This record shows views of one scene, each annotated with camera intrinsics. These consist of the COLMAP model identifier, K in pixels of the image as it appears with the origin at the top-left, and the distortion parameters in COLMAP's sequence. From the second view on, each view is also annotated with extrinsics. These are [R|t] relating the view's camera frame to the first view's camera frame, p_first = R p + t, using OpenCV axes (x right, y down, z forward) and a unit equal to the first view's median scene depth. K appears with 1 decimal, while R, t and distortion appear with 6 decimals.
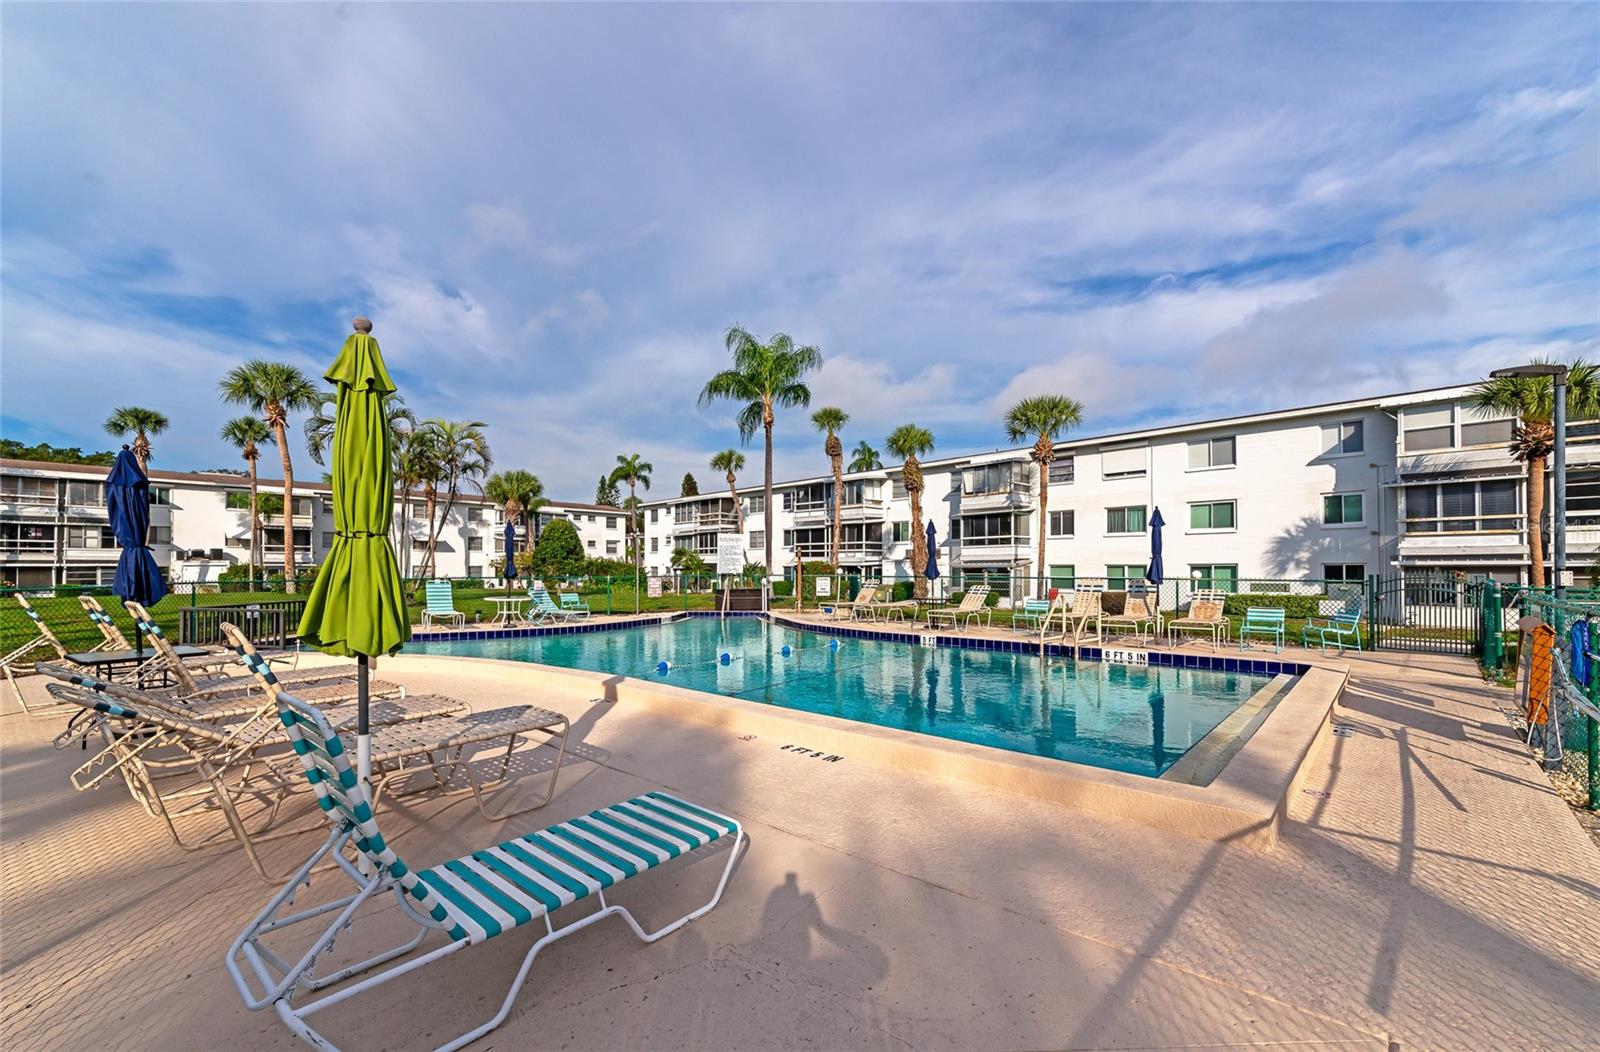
lens RADIAL K [[679.4, 0, 810.2], [0, 679.4, 531.4], [0, 0, 1]] dist [-0.007325, -0.000529]
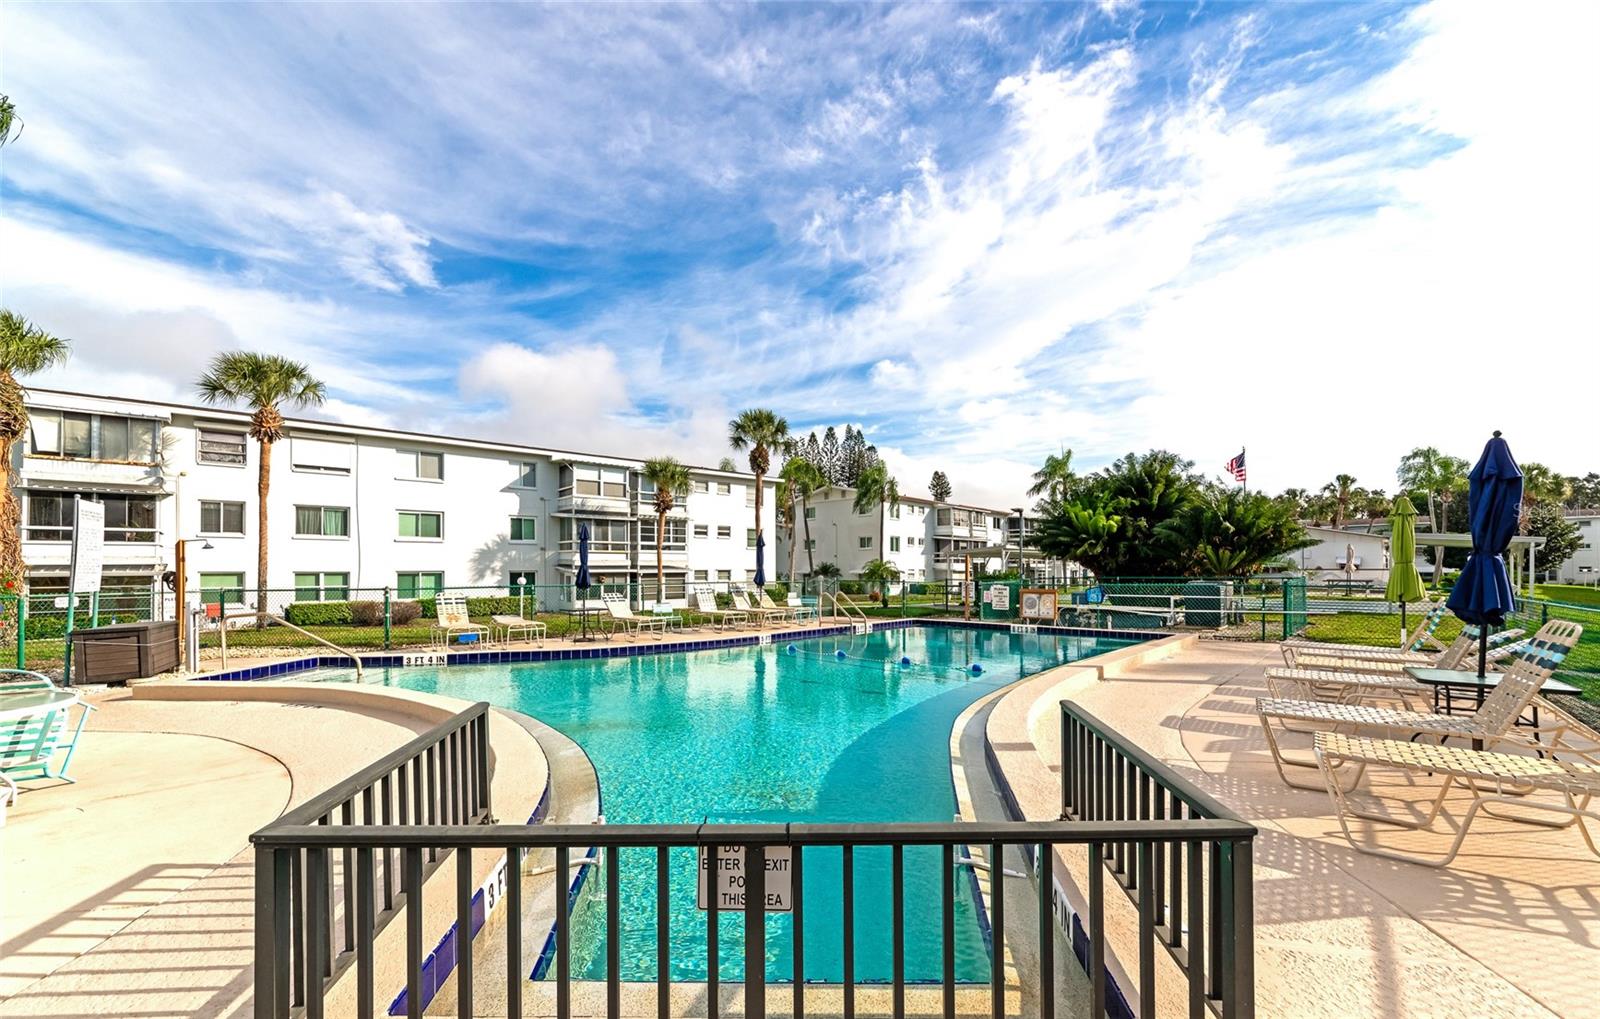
lens RADIAL K [[636.2, 0, 784.2], [0, 636.2, 572.8], [0, 0, 1]] dist [-0.001187, -0.000032]
pose [[0.042471, 0.000349, 0.999098, -0.199000], [-0.048276, 0.998833, 0.001703, 0.011737], [-0.997931, -0.048304, 0.042439, 0.216160]]
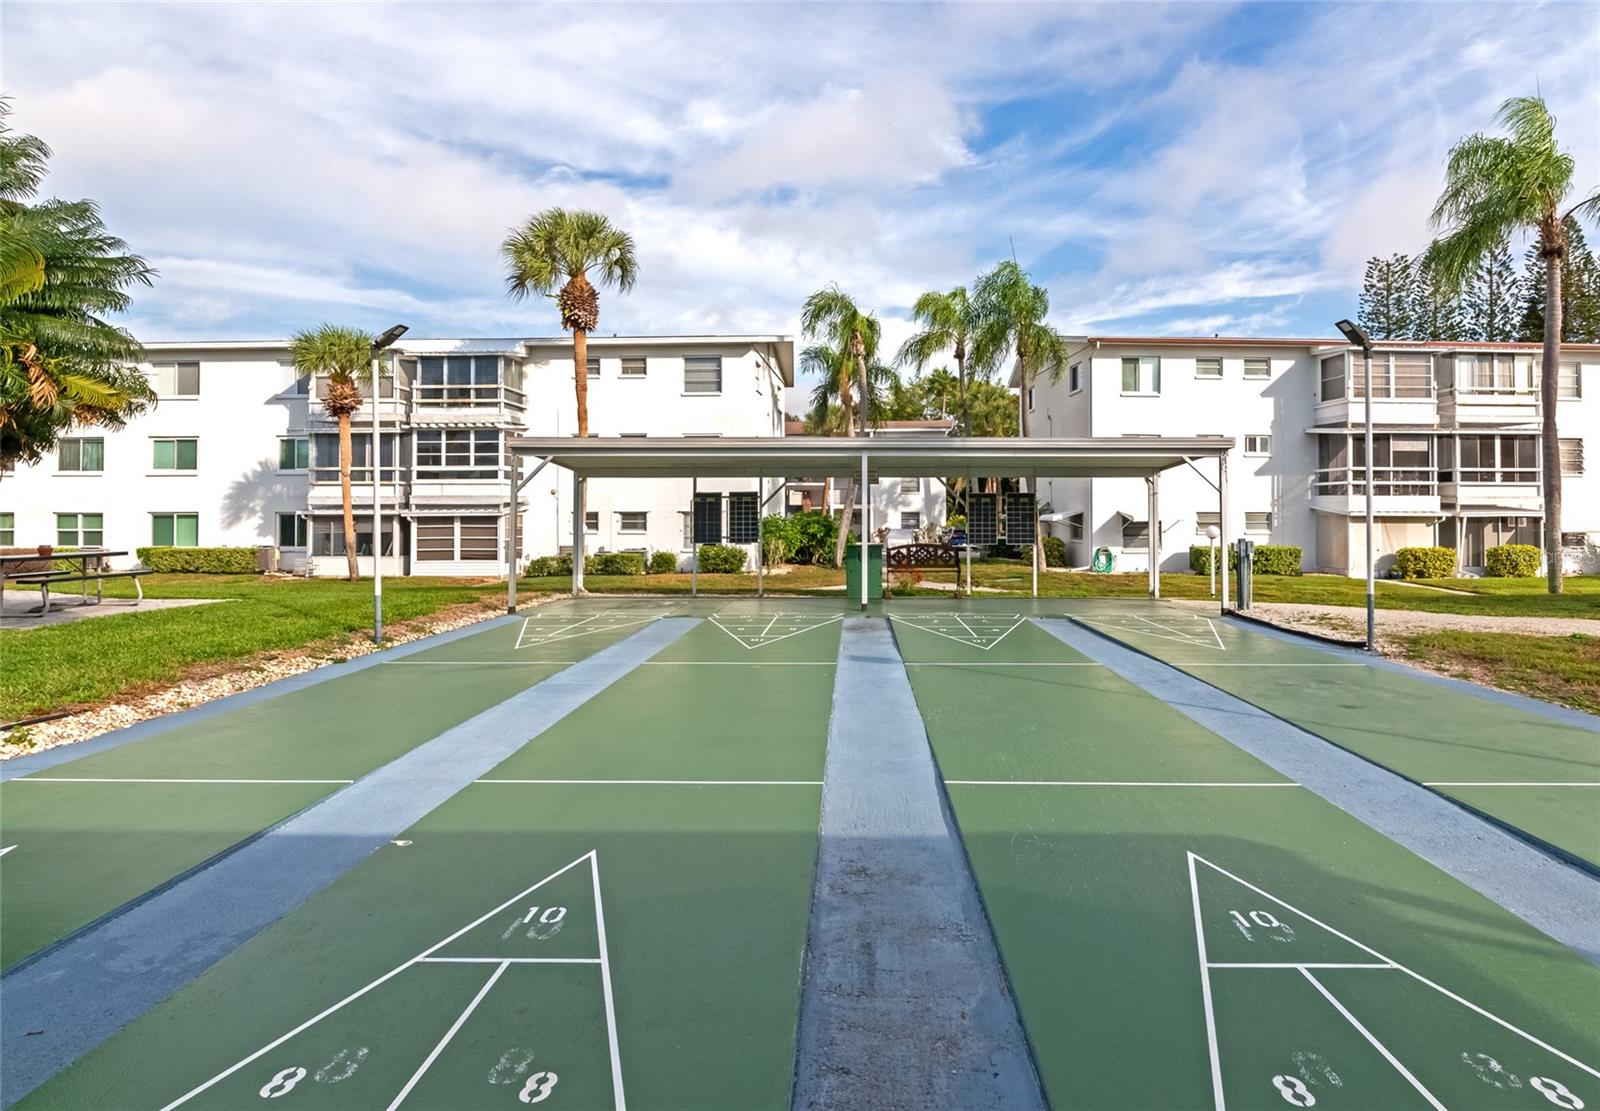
lens RADIAL K [[868.0, 0, 878.7], [0, 868.0, 484.9], [0, 0, 1]] dist [0.006519, -0.005624]
pose [[0.725737, 0.025561, 0.687497, 0.266669], [-0.039293, 0.999218, 0.004329, -0.013309], [-0.686849, -0.030156, 0.726174, -0.203784]]
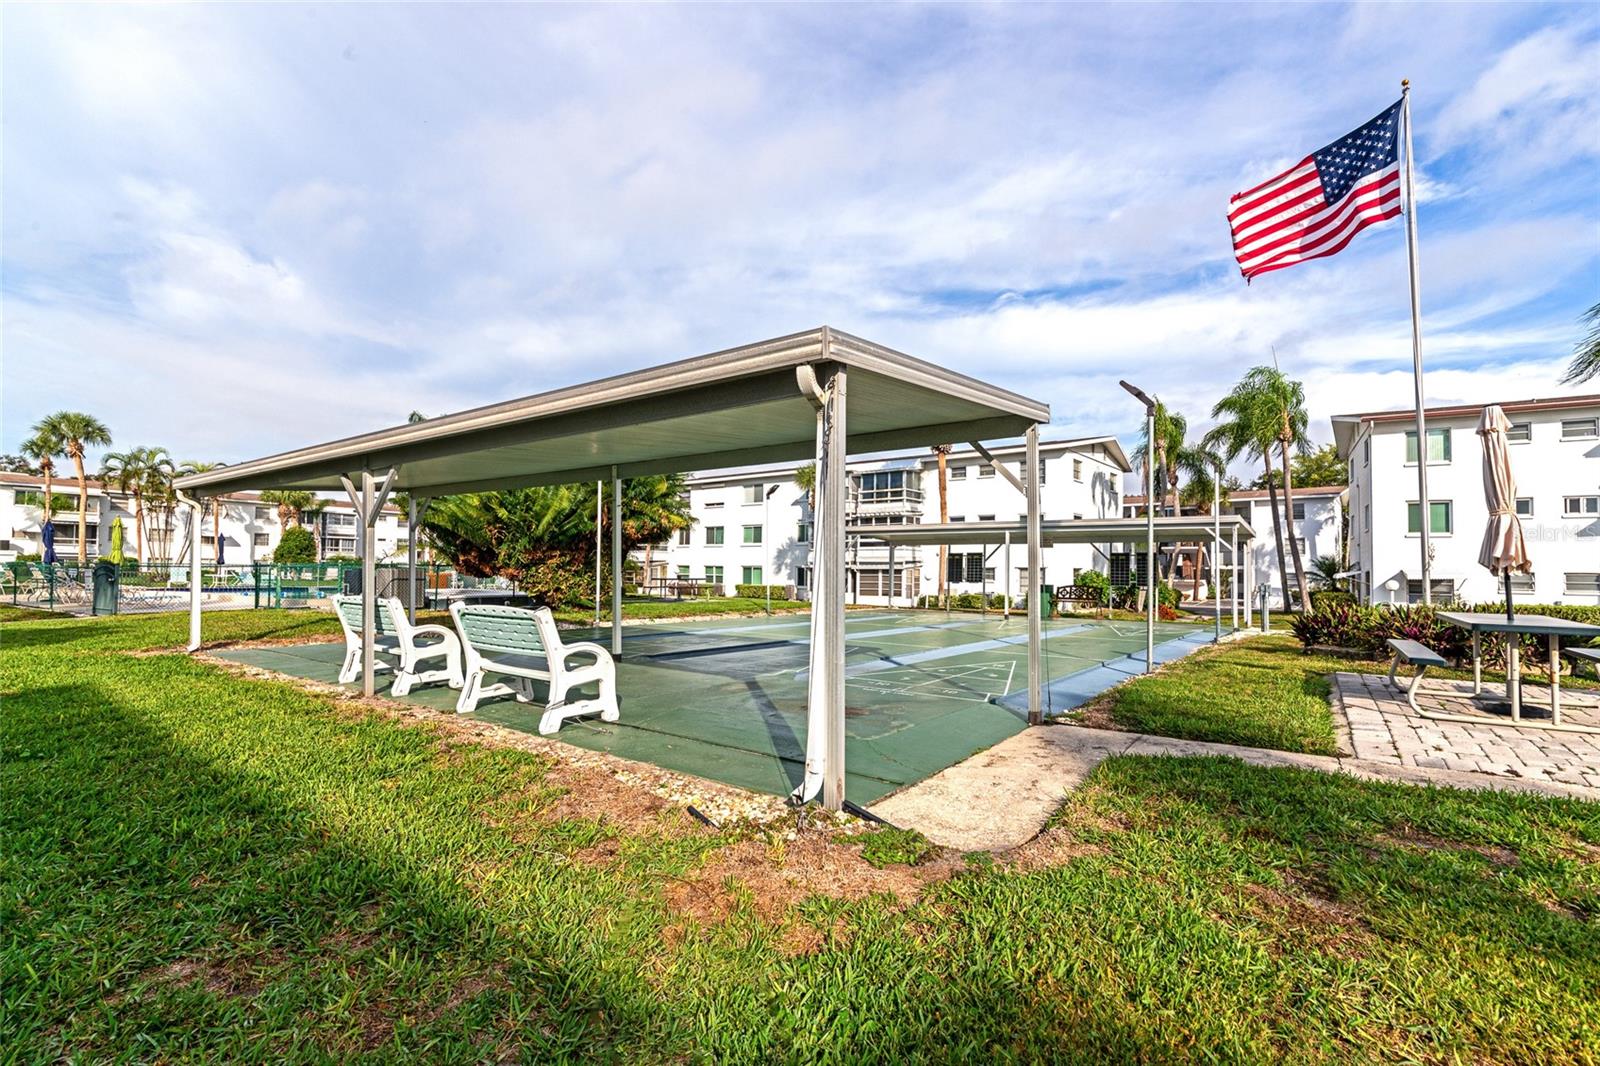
lens RADIAL K [[758.3, 0, 805.7], [0, 758.3, 561.5], [0, 0, 1]] dist [-0.005515, 0.000642]
pose [[0.991997, 0.018261, 0.124934, 0.273998], [-0.023299, 0.998968, 0.038985, -0.017847], [-0.124093, -0.041583, 0.991399, -0.395083]]
